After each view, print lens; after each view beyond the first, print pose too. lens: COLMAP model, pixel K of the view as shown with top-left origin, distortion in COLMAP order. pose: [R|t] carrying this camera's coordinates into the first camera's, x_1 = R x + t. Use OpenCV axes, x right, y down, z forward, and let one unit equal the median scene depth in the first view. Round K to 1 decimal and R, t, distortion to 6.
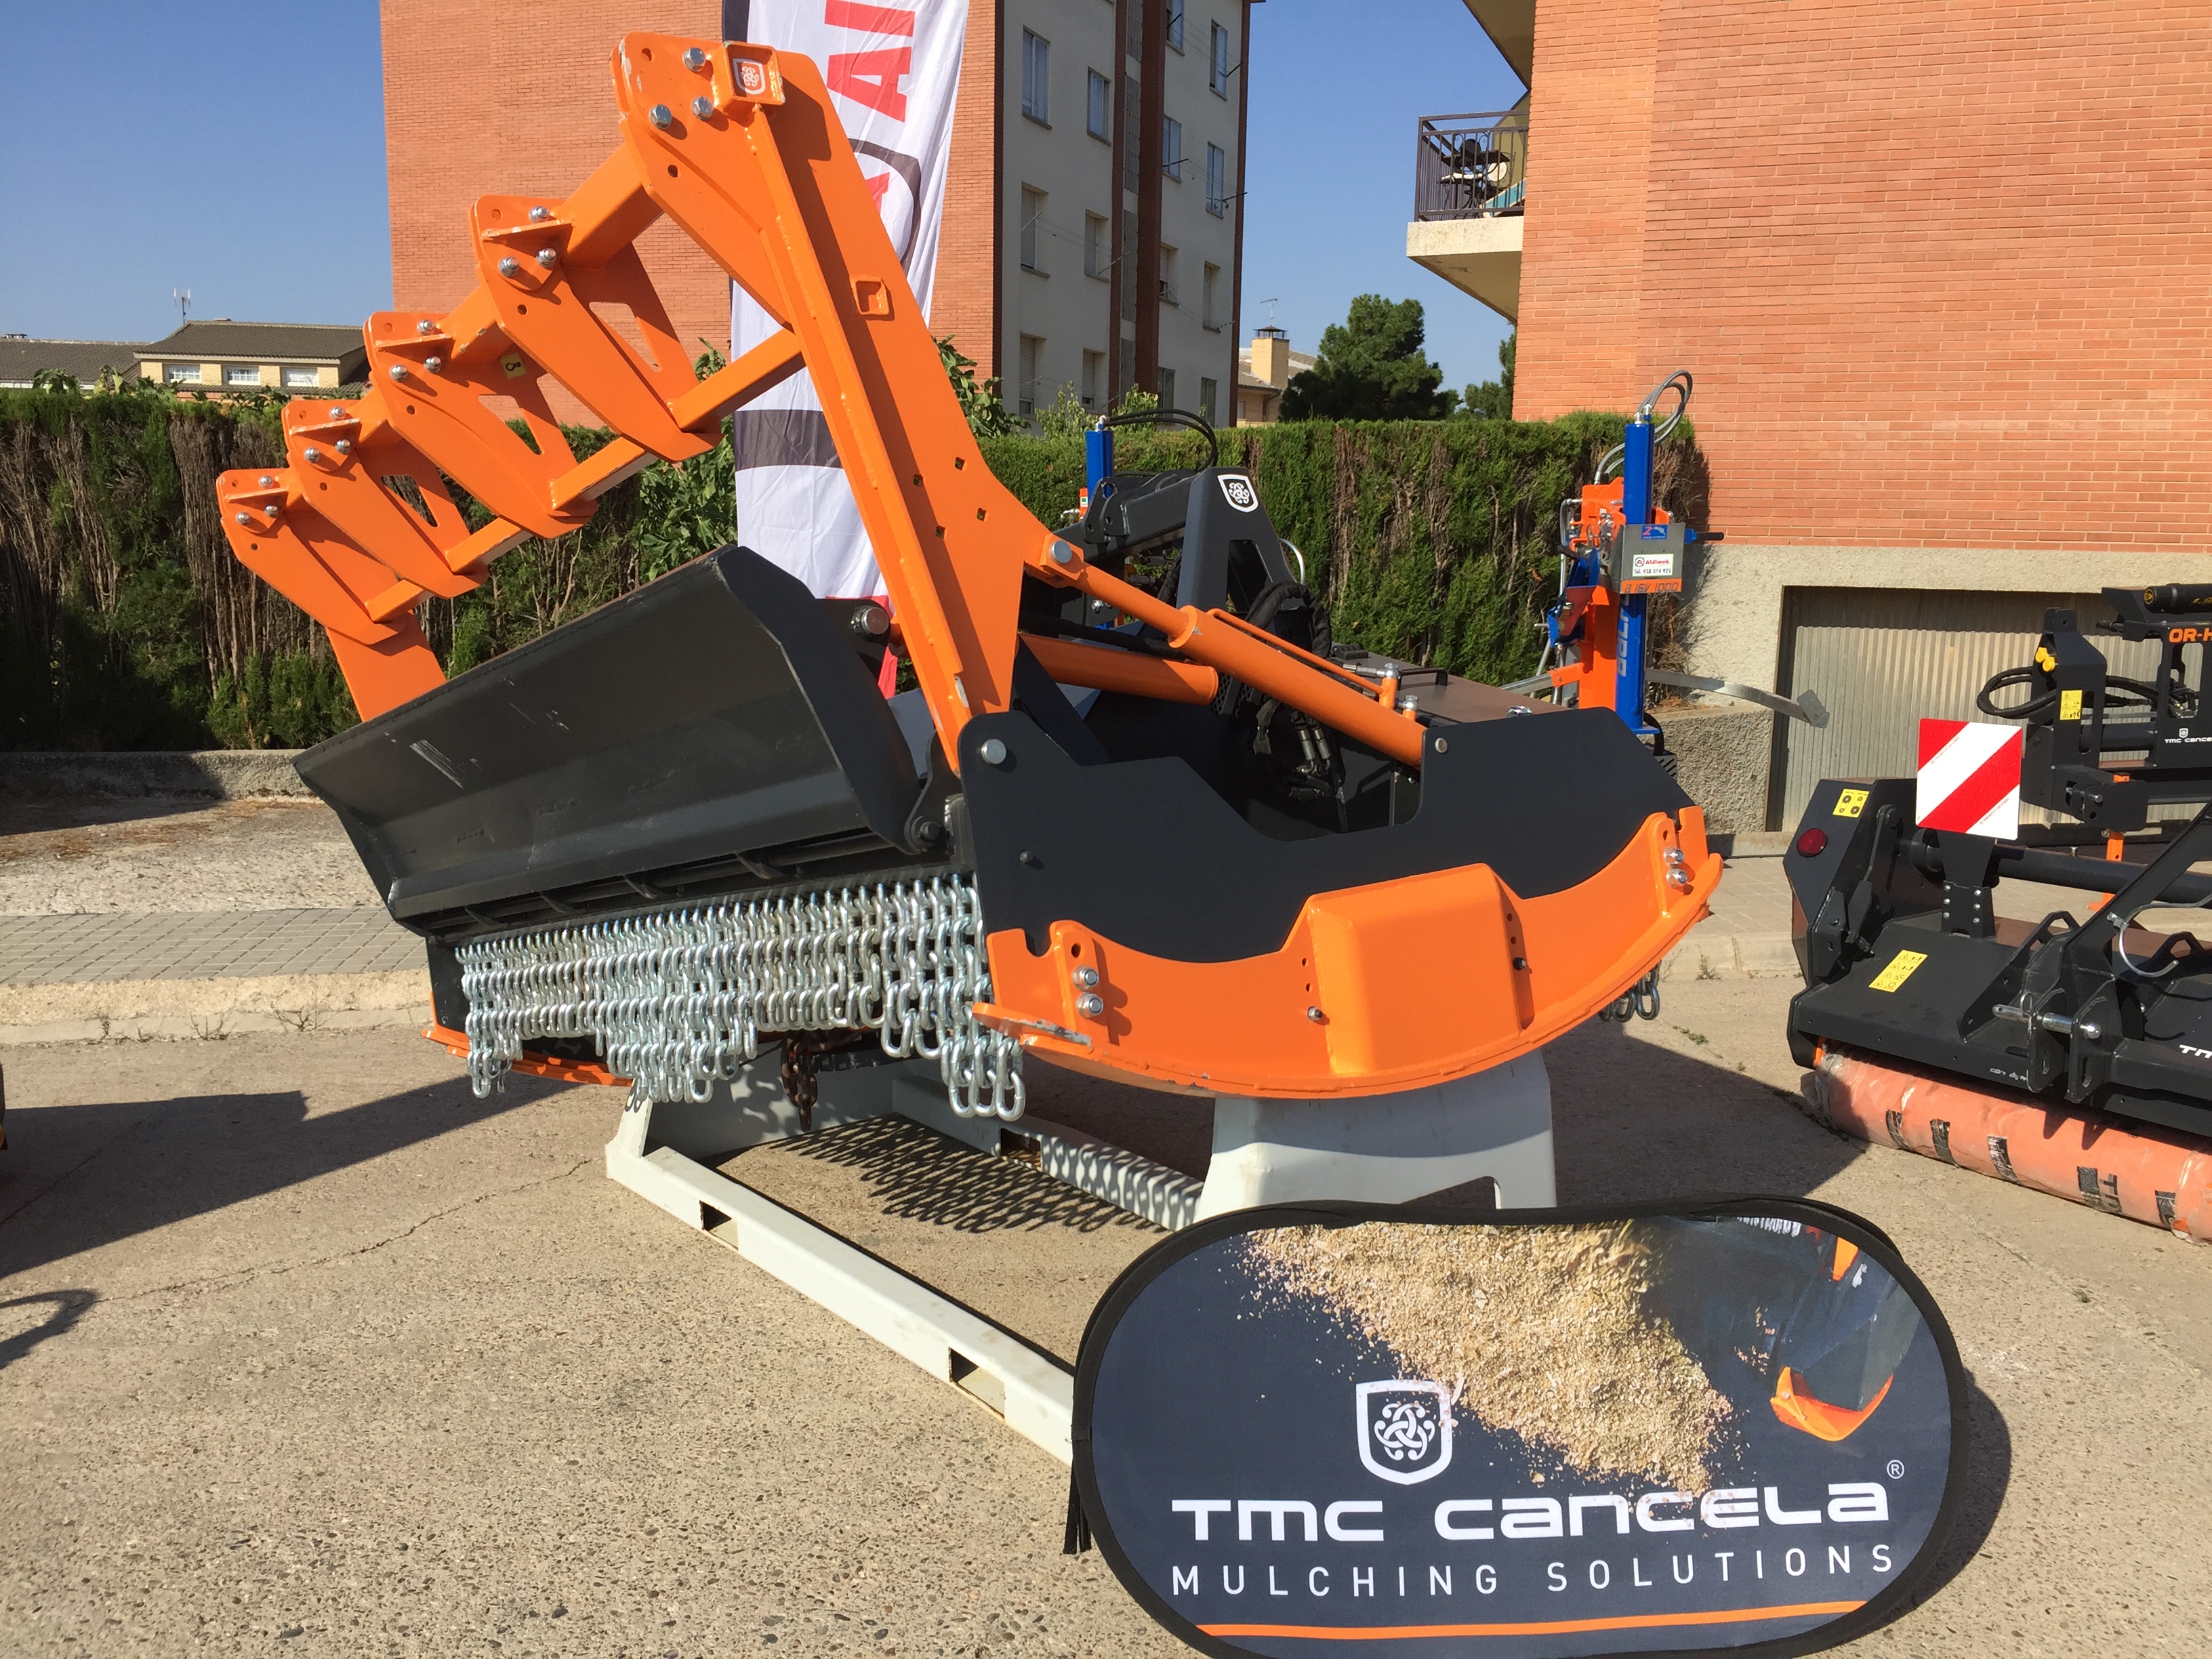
lens RADIAL K [[1885.6, 0, 1106.0], [0, 1885.6, 829.5], [0, 0, 1]] dist [0.096115, -0.134408]
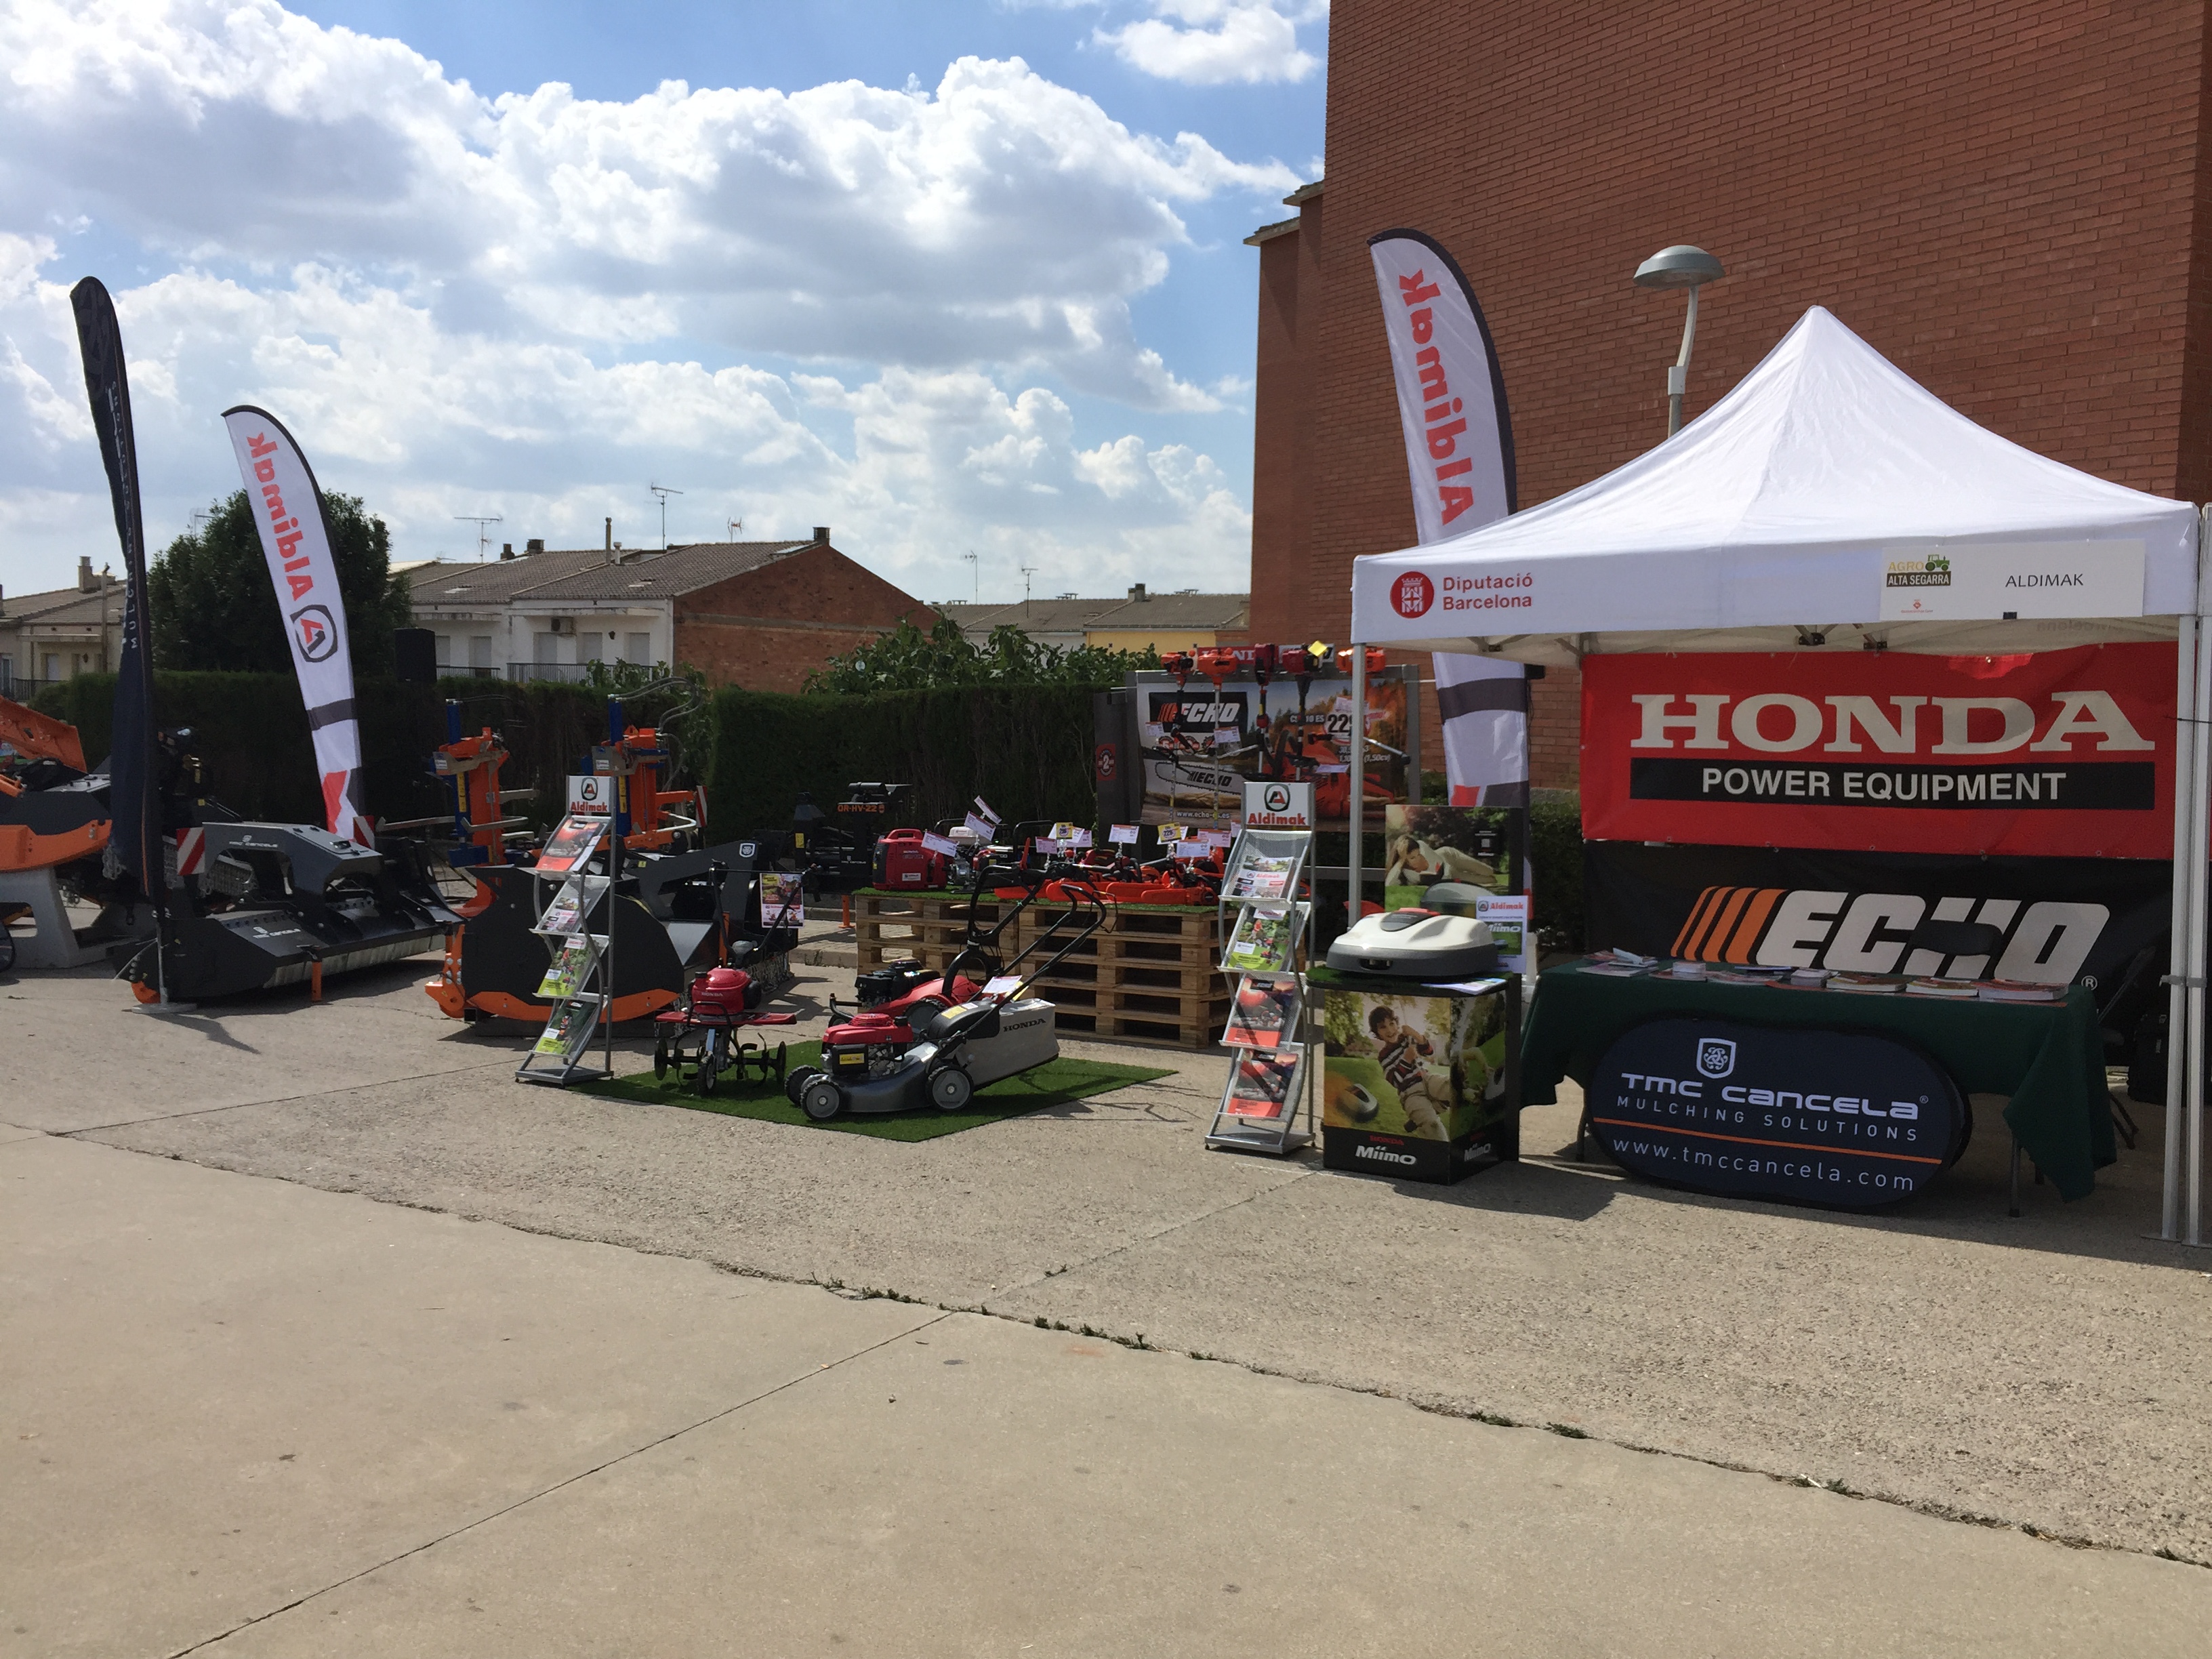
lens RADIAL K [[1894.8, 0, 1111.5], [0, 1894.8, 825.0], [0, 0, 1]] dist [0.074926, -0.106425]
pose [[0.789161, 0.040667, -0.612839, 5.471275], [-0.107860, 0.991475, -0.073100, 0.081346], [0.604641, 0.123788, 0.786820, -1.026013]]
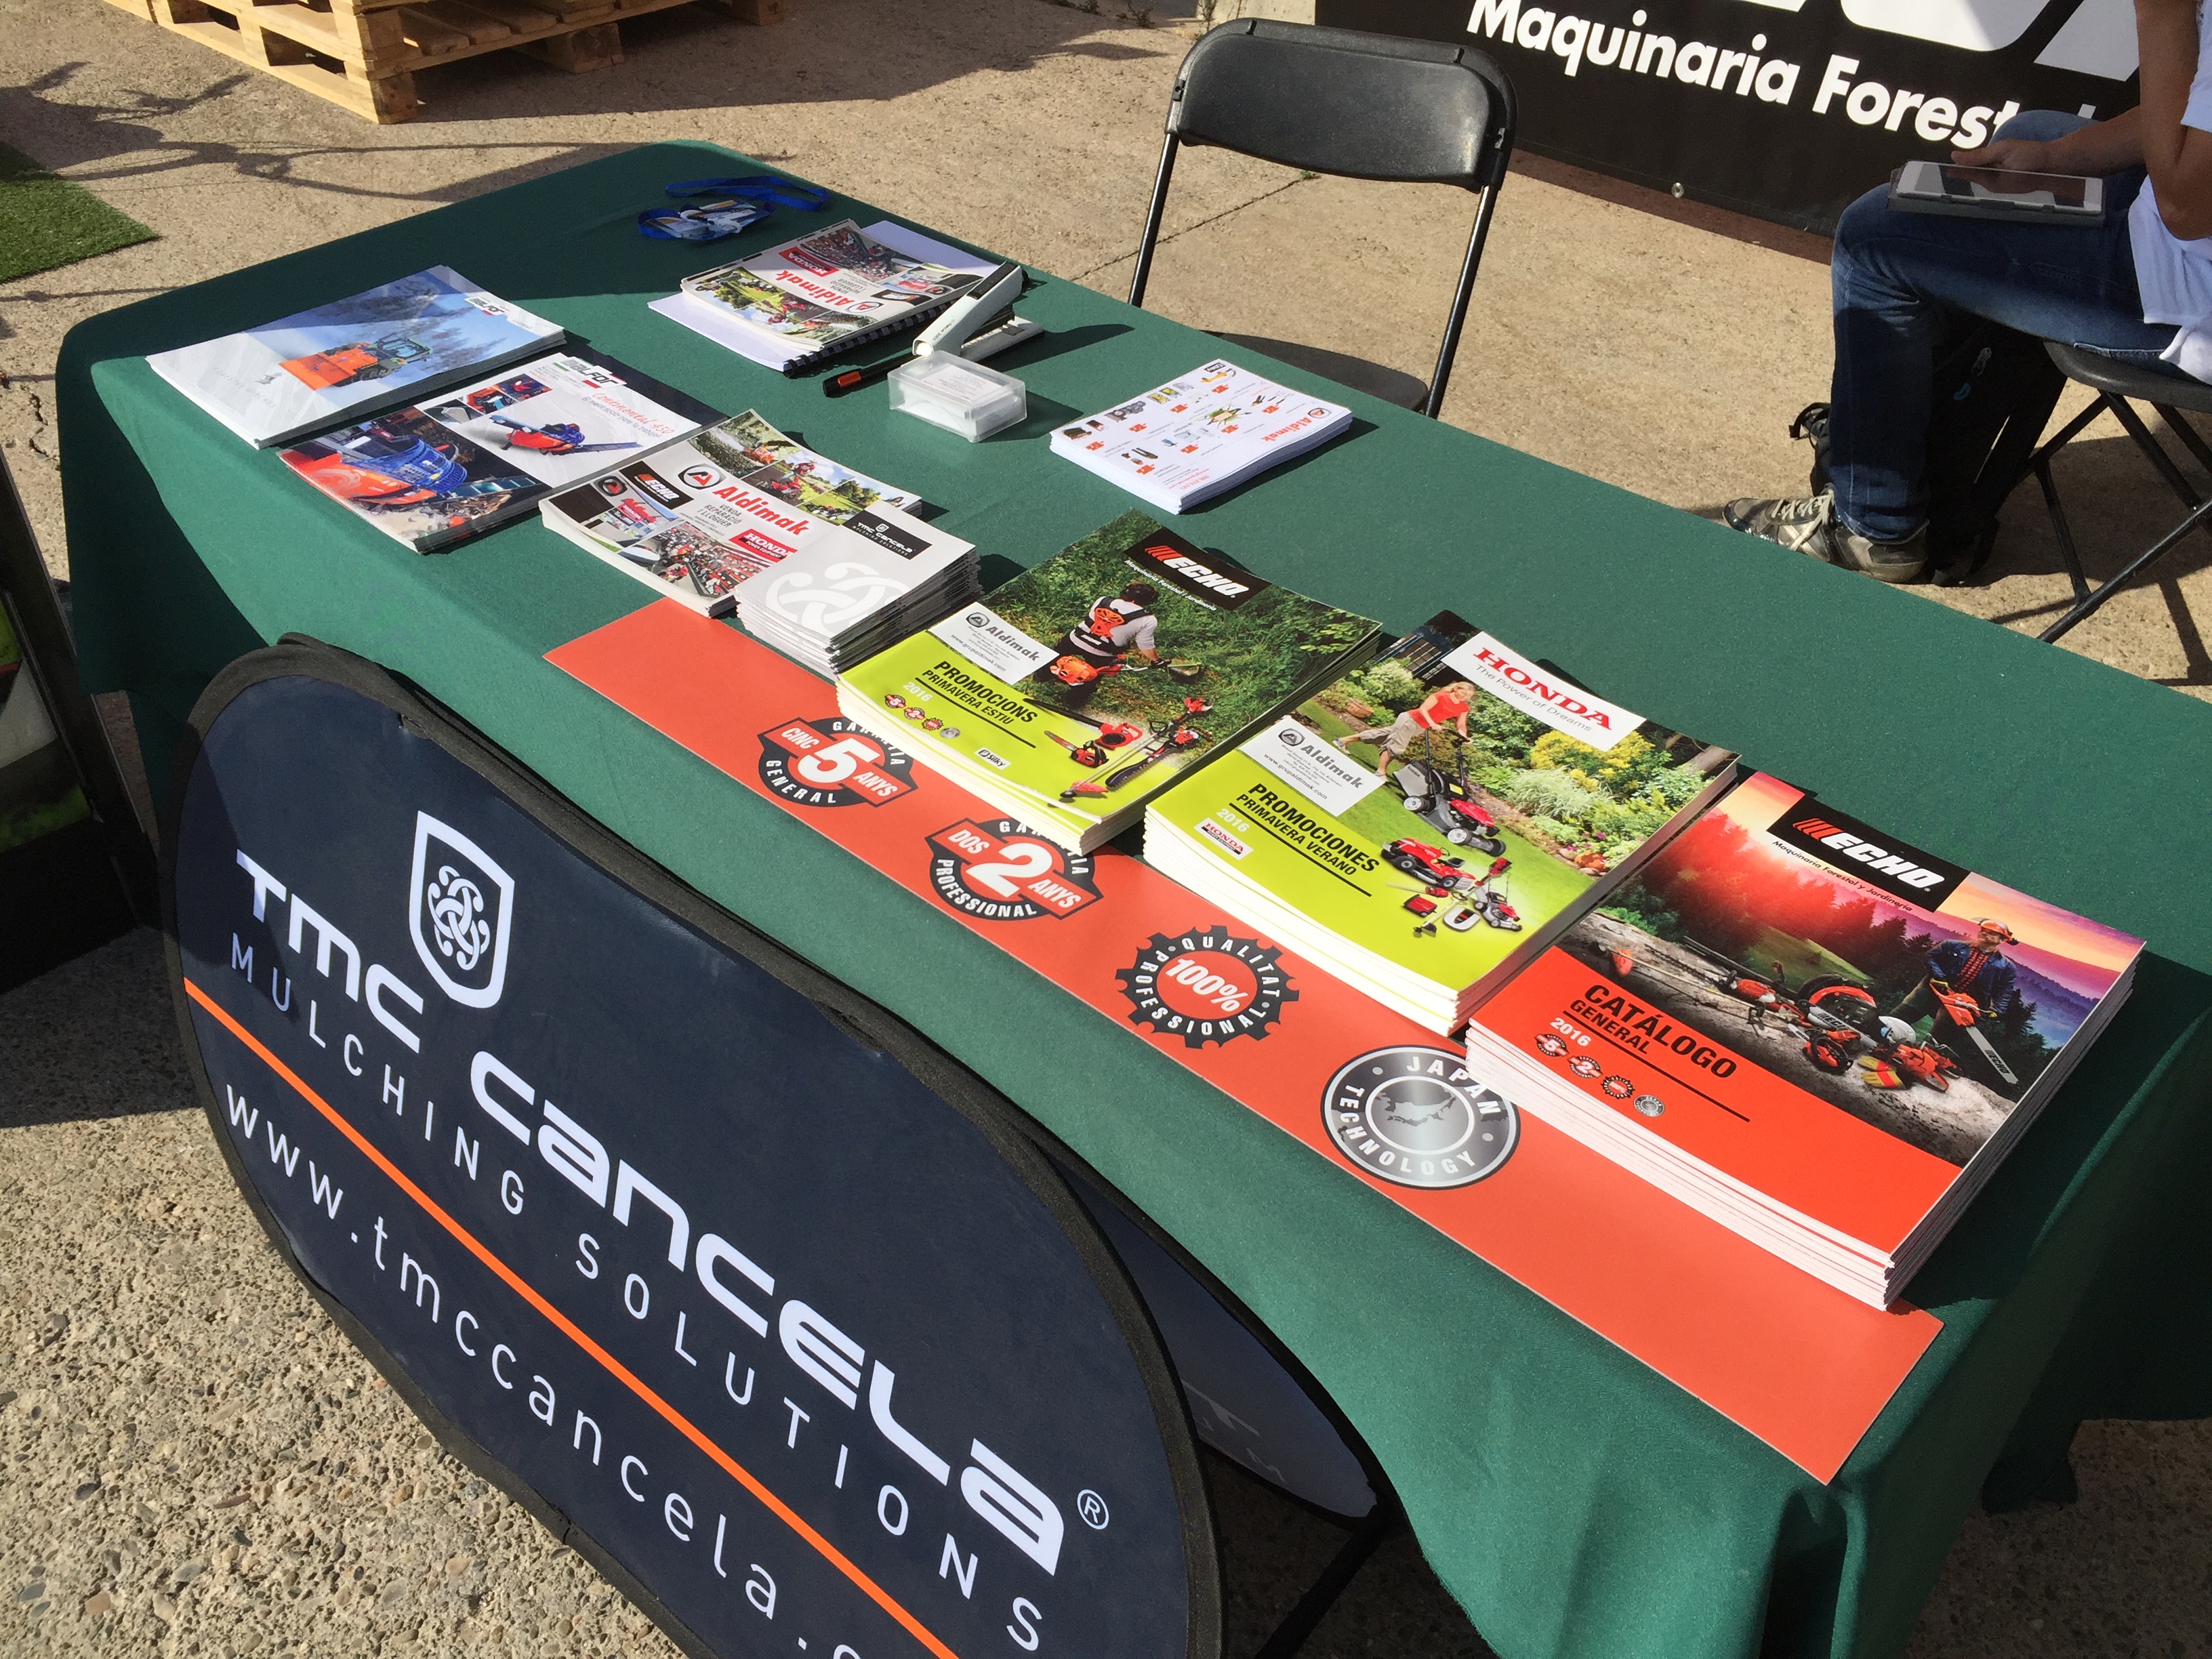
lens RADIAL K [[1885.6, 0, 1106.0], [0, 1885.6, 829.5], [0, 0, 1]] dist [0.096115, -0.134408]
pose [[0.668542, 0.467487, -0.578366, 4.997684], [-0.115030, 0.833359, 0.540630, -0.227285], [0.734724, -0.294905, 0.610911, 1.304252]]
